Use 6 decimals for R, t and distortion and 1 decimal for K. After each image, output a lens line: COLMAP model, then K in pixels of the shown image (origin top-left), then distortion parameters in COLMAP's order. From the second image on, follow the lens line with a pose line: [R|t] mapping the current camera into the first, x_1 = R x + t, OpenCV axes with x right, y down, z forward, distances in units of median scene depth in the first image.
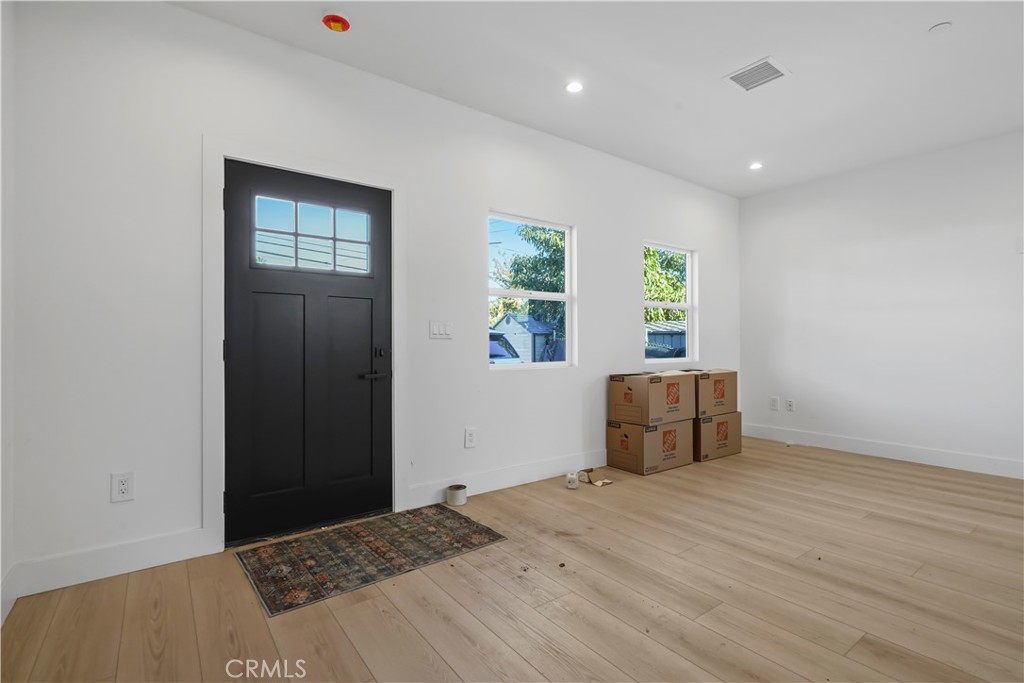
lens RADIAL K [[472.7, 0, 511.0], [0, 472.7, 343.4], [0, 0, 1]] dist [-0.009860, 0.001527]
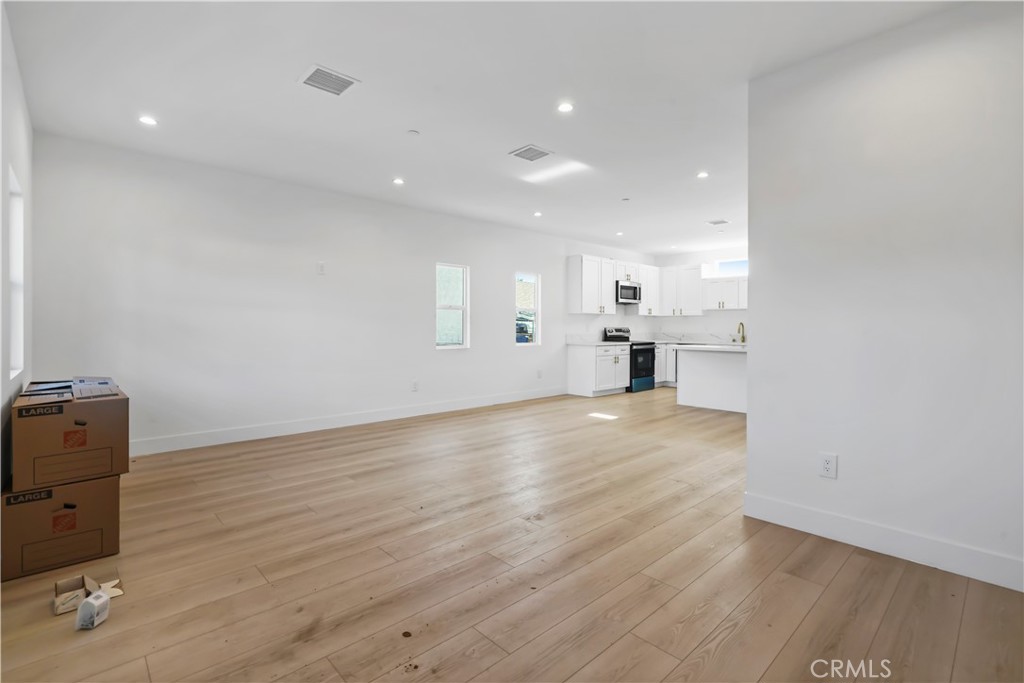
lens RADIAL K [[472.7, 0, 522.1], [0, 472.7, 321.1], [0, 0, 1]] dist [-0.009860, 0.001527]
pose [[-0.114968, 0.013219, 0.993281, -0.520324], [0.001156, 0.999913, -0.013173, -0.030366], [-0.993369, -0.000366, -0.114973, 0.670054]]
